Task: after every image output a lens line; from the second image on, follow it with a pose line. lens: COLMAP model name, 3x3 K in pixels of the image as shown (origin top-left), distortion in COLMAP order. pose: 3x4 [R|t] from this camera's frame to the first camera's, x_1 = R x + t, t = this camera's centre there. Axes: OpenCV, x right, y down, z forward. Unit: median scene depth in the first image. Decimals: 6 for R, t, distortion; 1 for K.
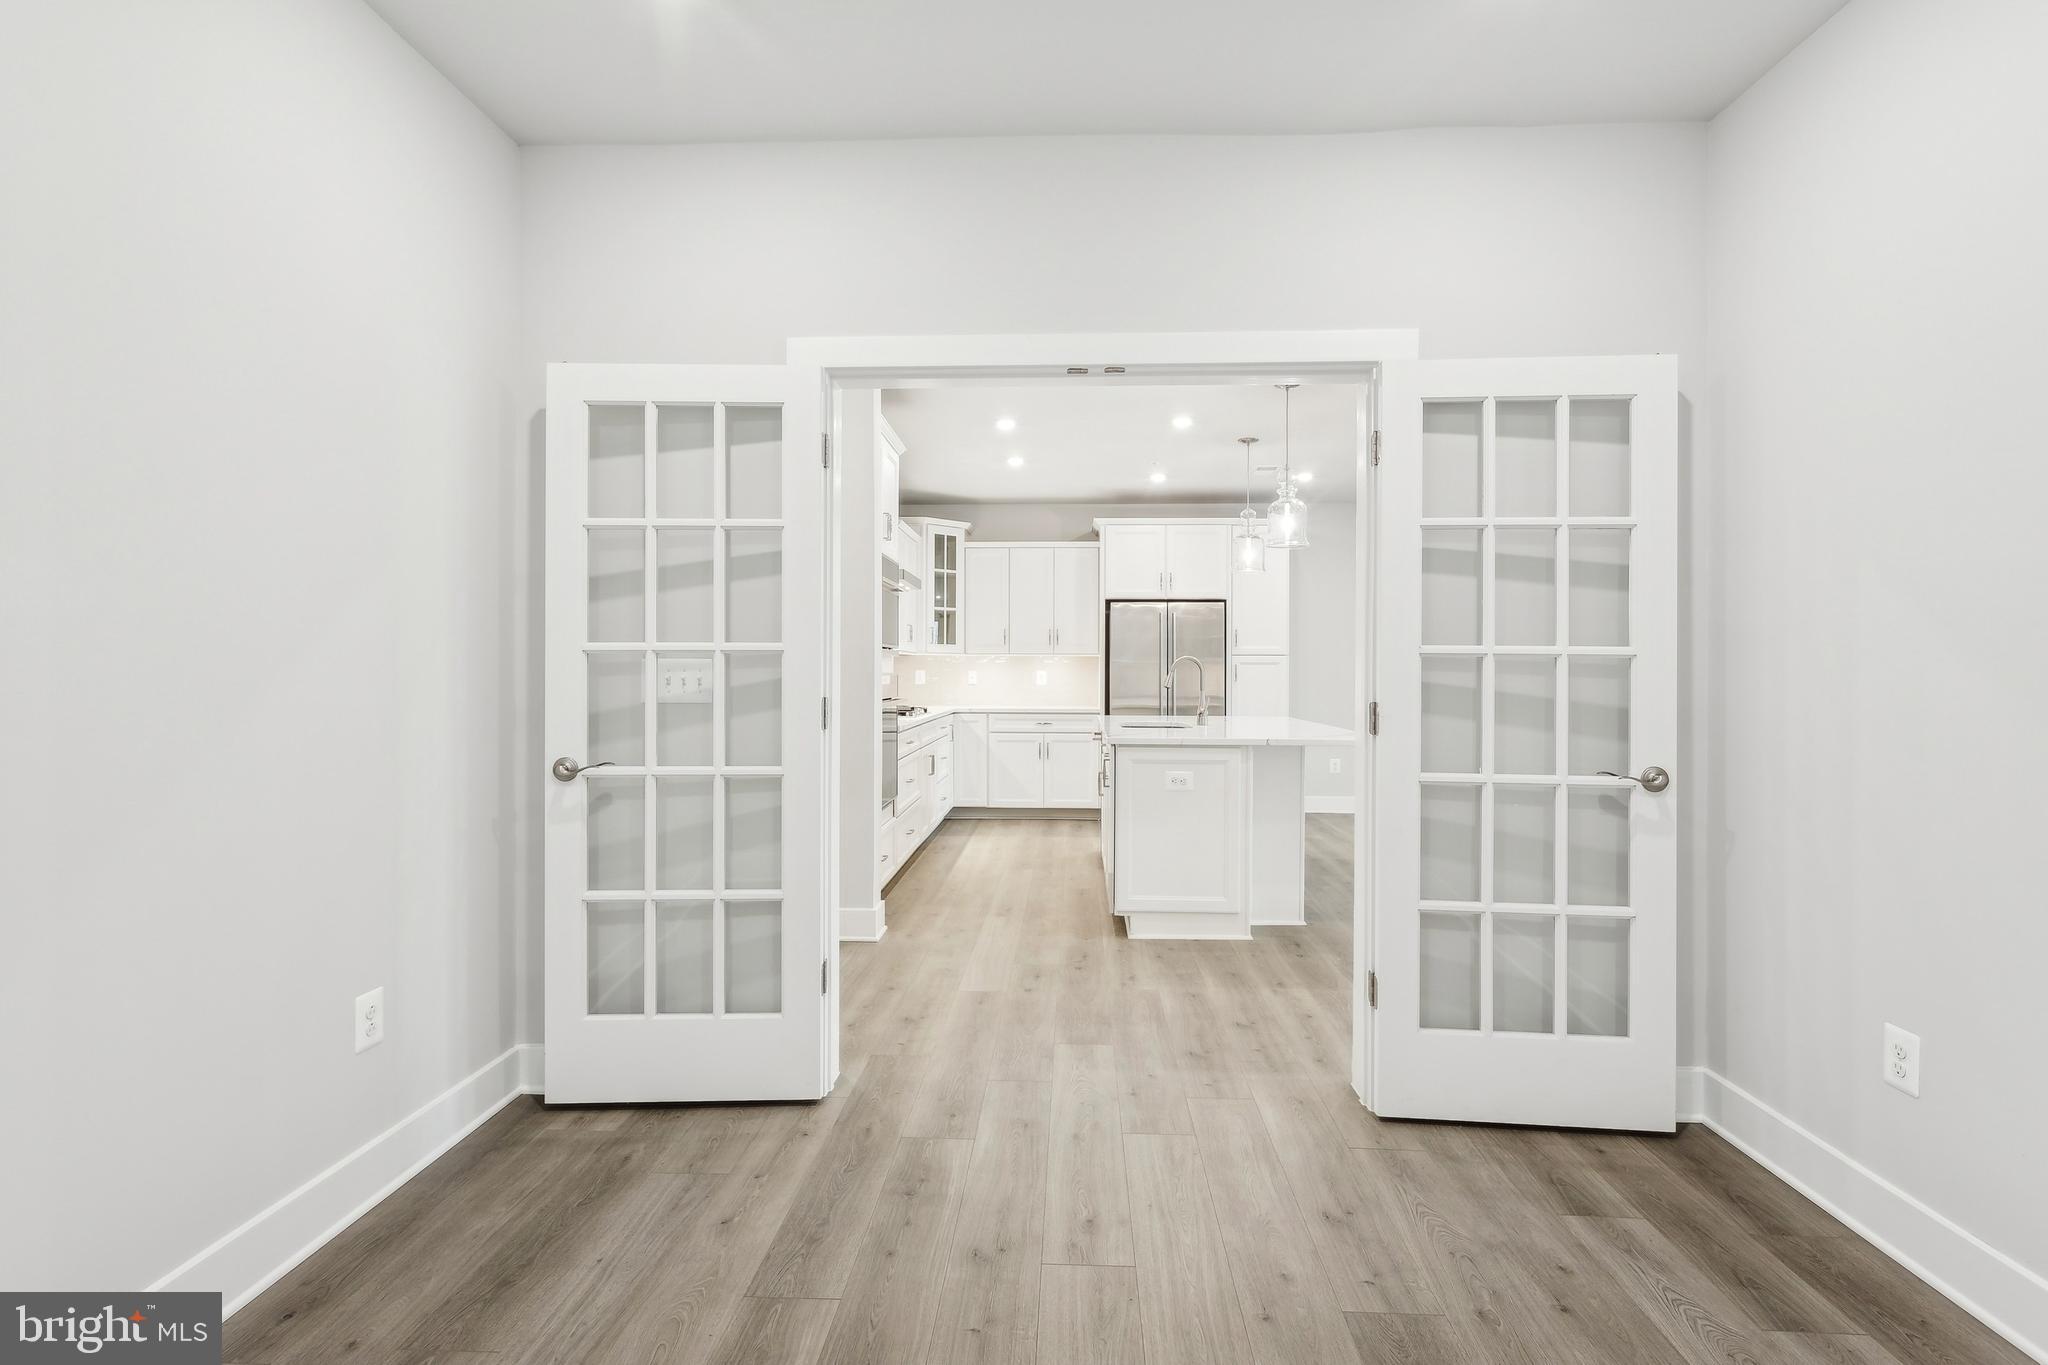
lens RADIAL K [[993.0, 0, 1031.2], [0, 993.0, 679.0], [0, 0, 1]] dist [0.001372, 0.000639]
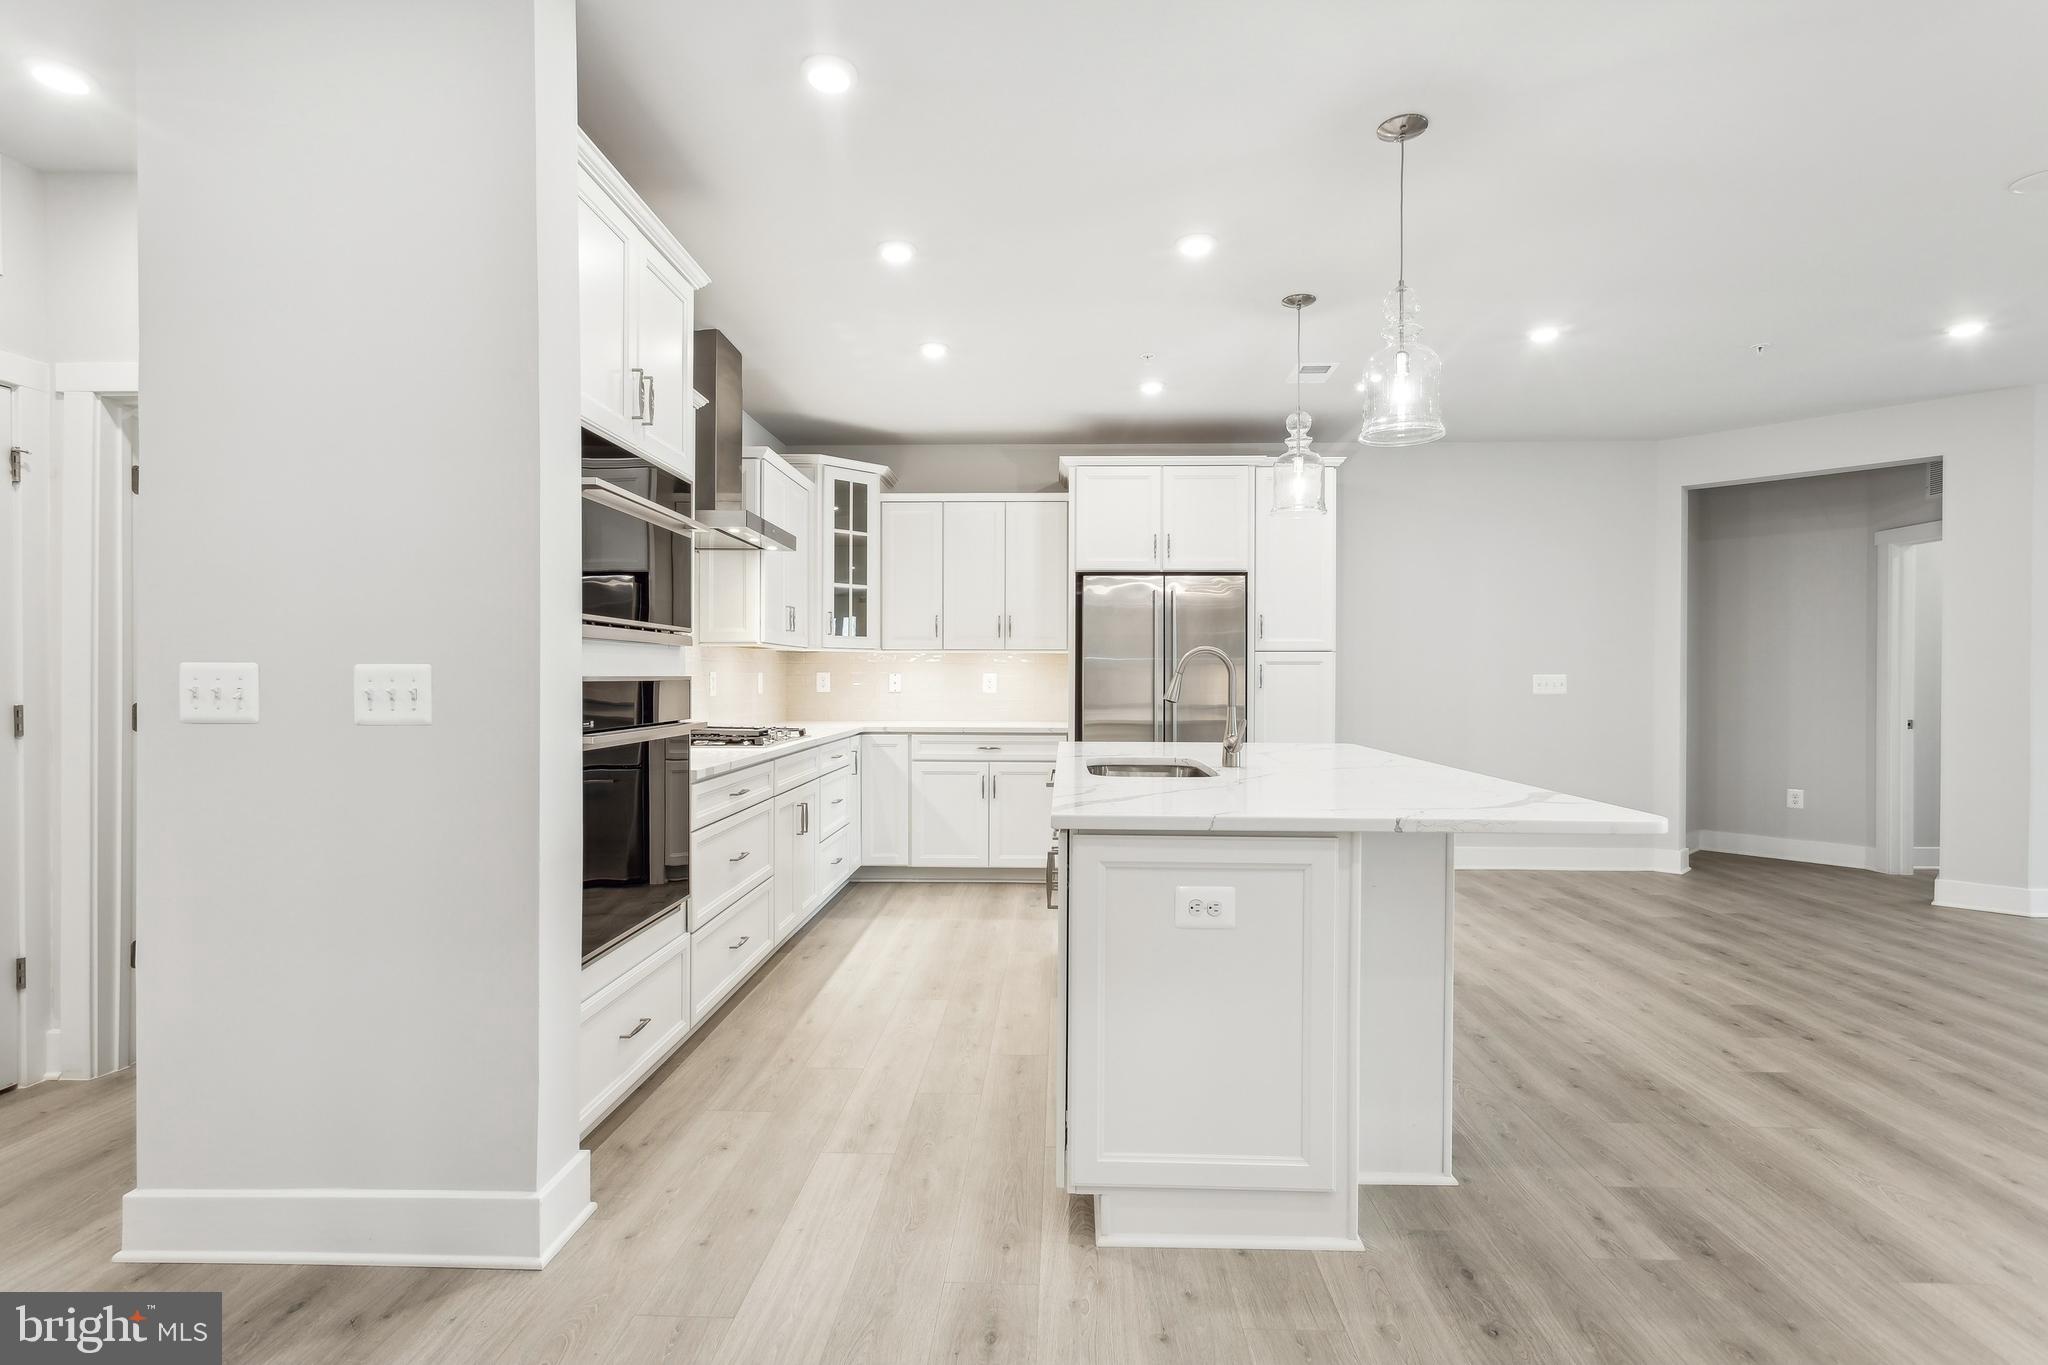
lens RADIAL K [[993.0, 0, 1031.2], [0, 993.0, 679.0], [0, 0, 1]] dist [0.001372, 0.000639]
pose [[0.999915, 0.000546, 0.012998, 0.033869], [-0.000496, 0.999992, -0.003867, -0.001661], [-0.013000, 0.003860, 0.999908, 0.296300]]
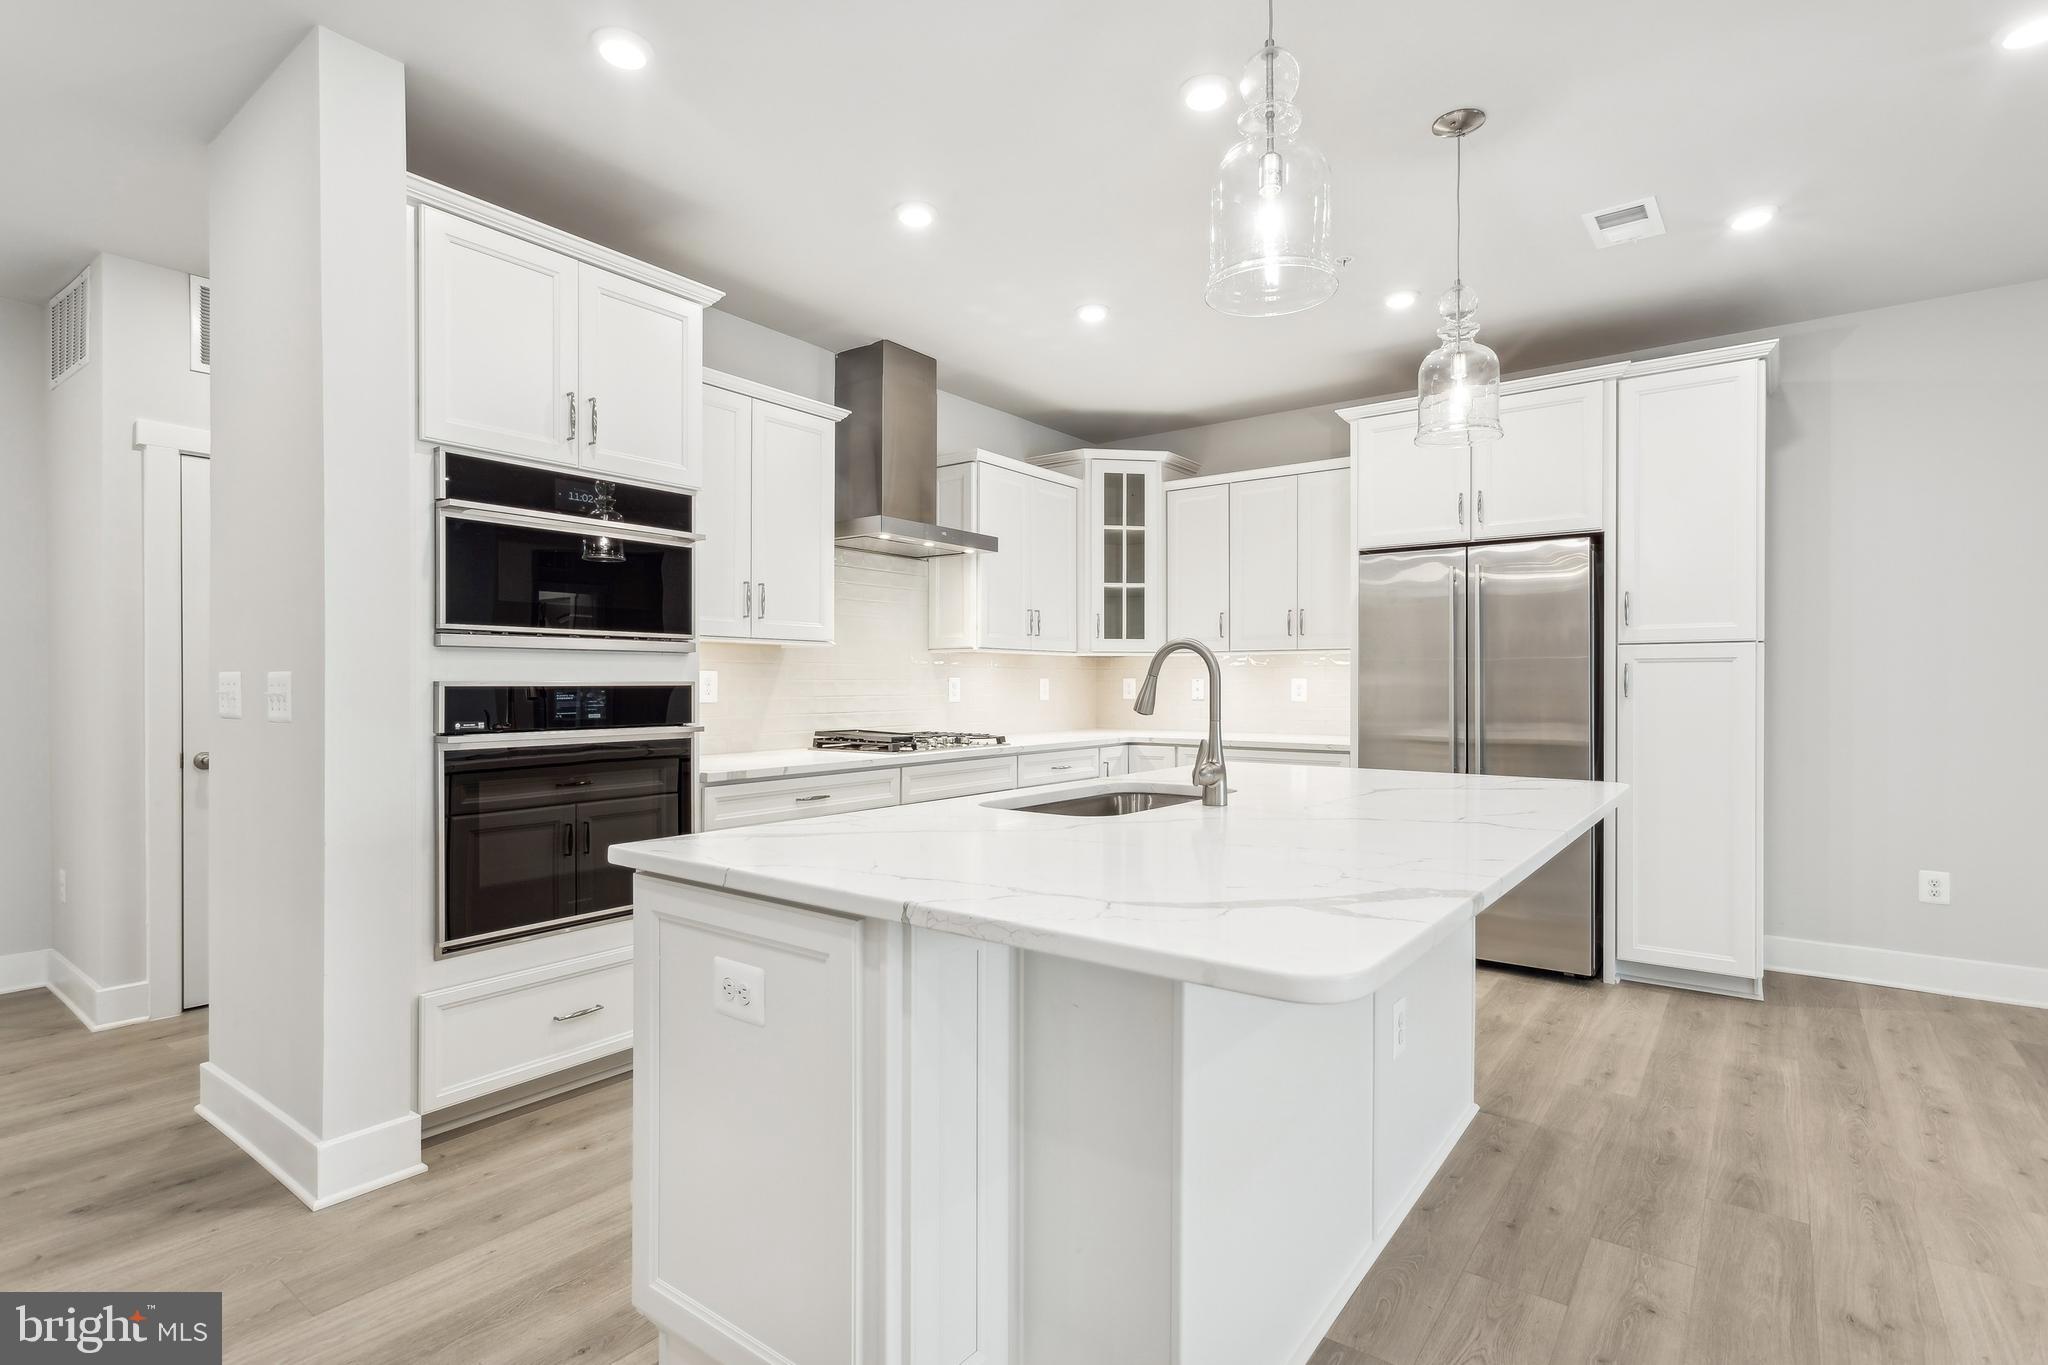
lens RADIAL K [[993.0, 0, 1031.2], [0, 993.0, 679.0], [0, 0, 1]] dist [0.001372, 0.000639]
pose [[0.826790, -0.004182, -0.562496, 0.238988], [-0.001880, 0.999946, -0.010197, -0.001373], [0.562508, 0.009488, 0.826737, 0.429074]]
